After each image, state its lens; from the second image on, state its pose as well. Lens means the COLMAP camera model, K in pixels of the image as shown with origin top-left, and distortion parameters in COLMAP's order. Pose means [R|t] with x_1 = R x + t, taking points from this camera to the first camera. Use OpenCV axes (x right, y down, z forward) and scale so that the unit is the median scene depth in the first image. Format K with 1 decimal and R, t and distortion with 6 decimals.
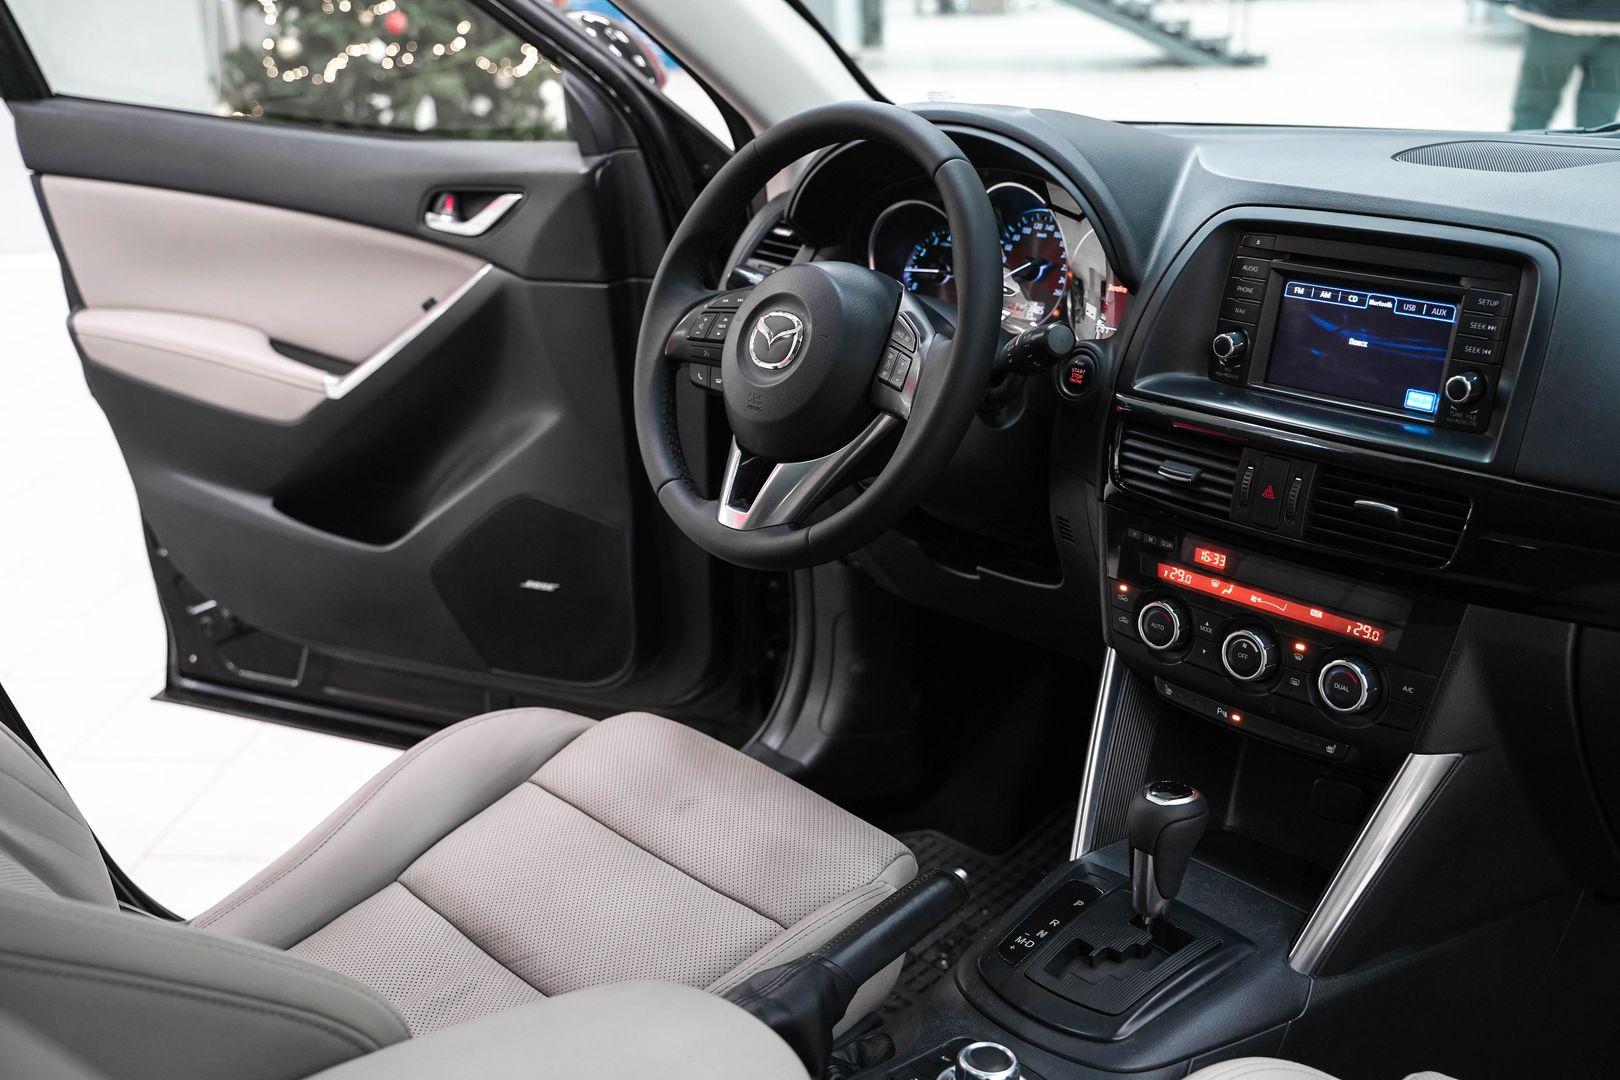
lens RADIAL K [[1765.2, 0, 810.0], [0, 1765.2, 540.0], [0, 0, 1]] dist [0.001593, 0.245199]
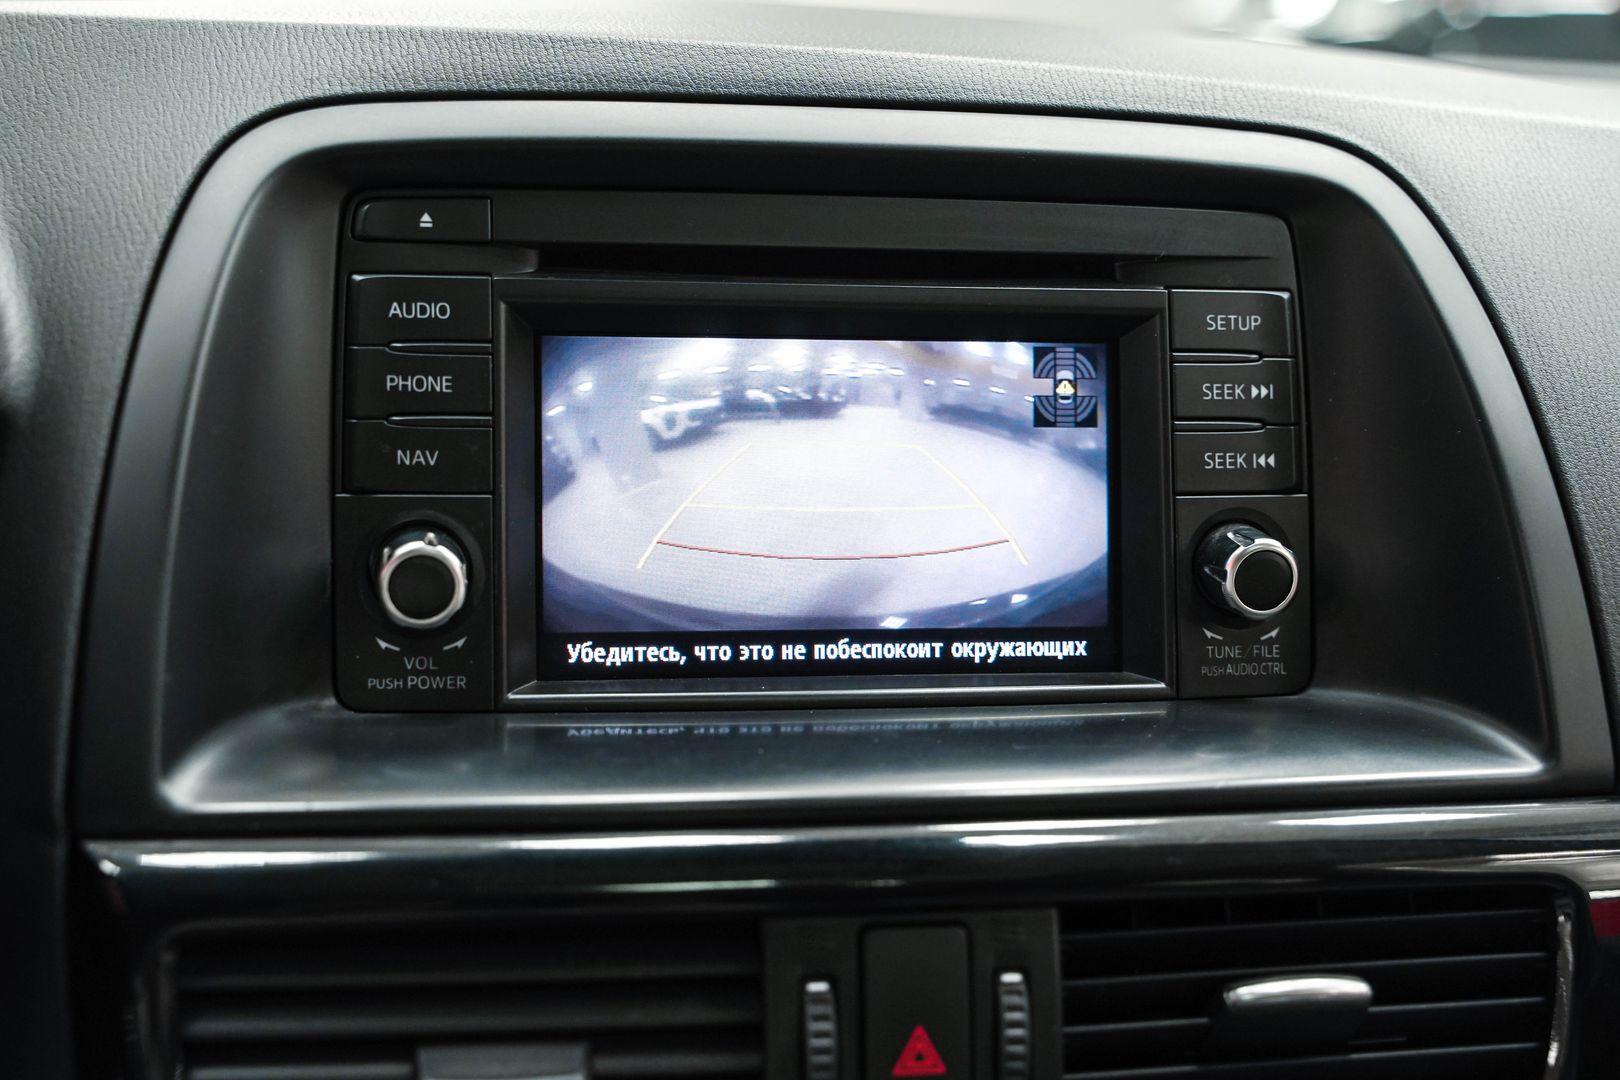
lens RADIAL K [[2083.8, 0, 810.0], [0, 2083.8, 540.0], [0, 0, 1]] dist [-0.004856, 0.370820]
pose [[0.508351, -0.158397, 0.846457, -0.014892], [0.237212, 0.970668, 0.039179, -0.116335], [-0.827834, 0.180873, 0.531014, 0.779822]]
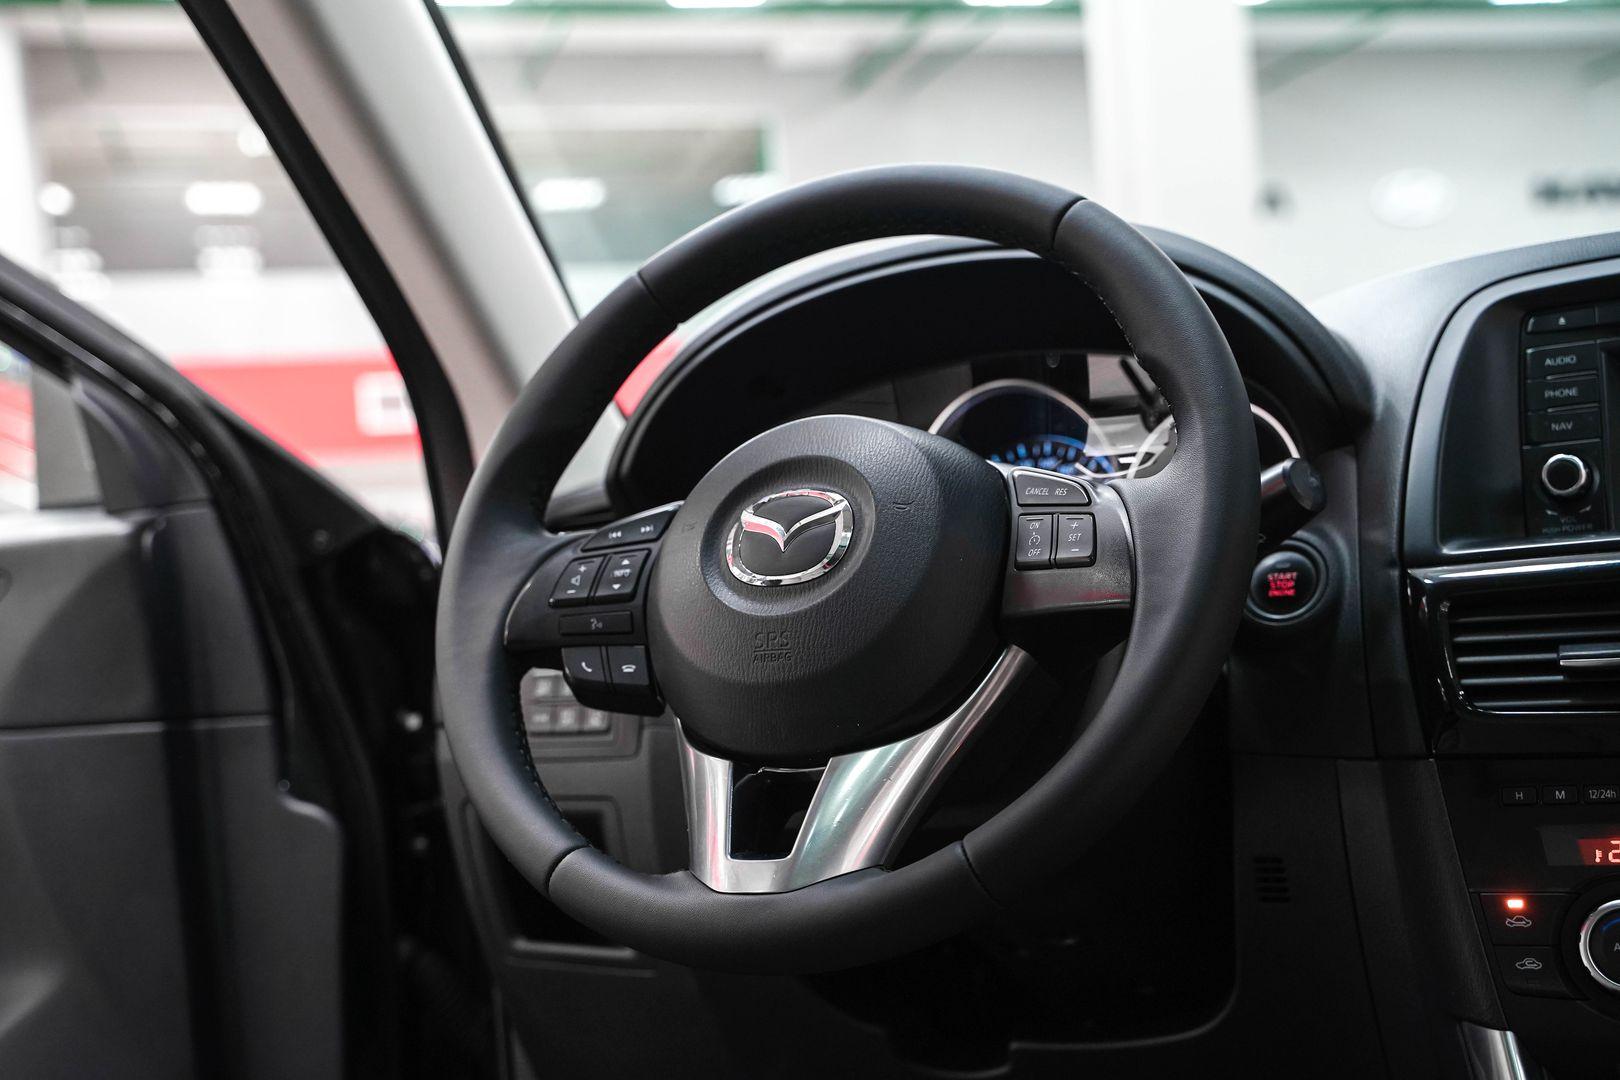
lens RADIAL K [[2083.8, 0, 810.0], [0, 2083.8, 540.0], [0, 0, 1]] dist [-0.004856, 0.370820]
pose [[0.921664, -0.011901, 0.387806, -0.279552], [0.168029, 0.913177, -0.371315, 0.132526], [-0.349716, 0.407390, 0.843642, 0.505446]]
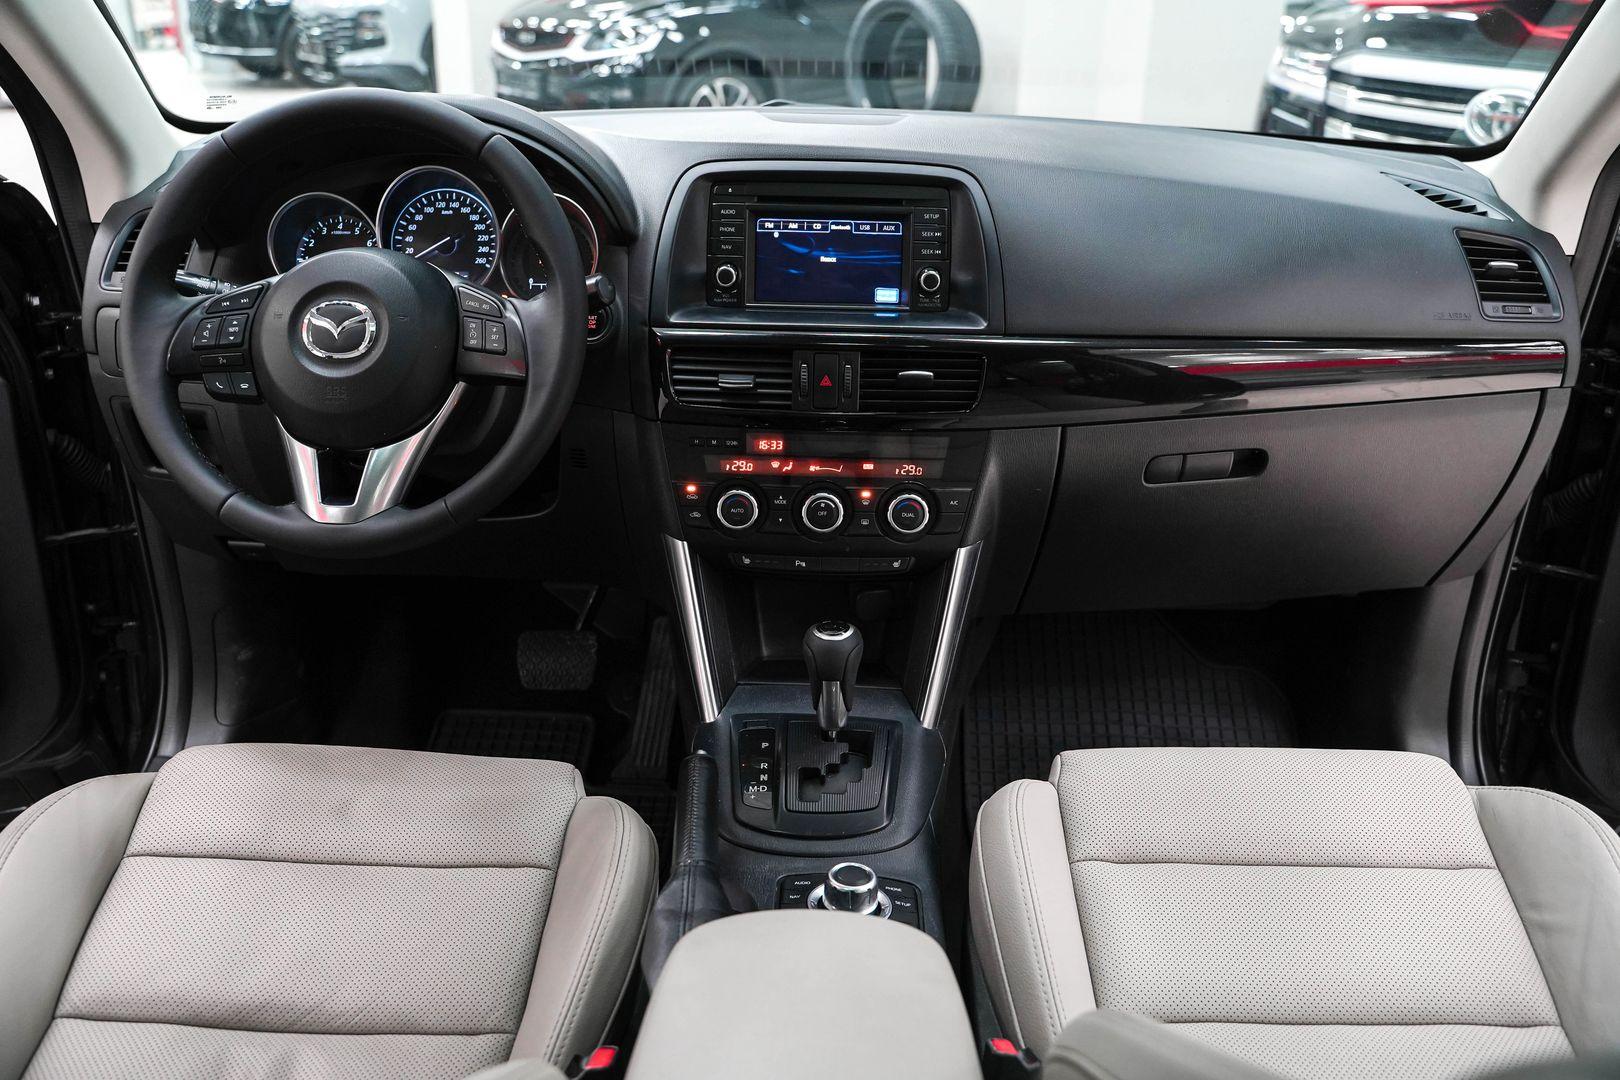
lens RADIAL K [[1337.9, 0, 810.0], [0, 1337.9, 540.0], [0, 0, 1]] dist [-0.069998, 0.005436]
pose [[0.681614, -0.248926, 0.688068, -0.413171], [0.212114, 0.967196, 0.139783, -0.050291], [-0.700293, 0.050670, 0.712055, 0.312840]]
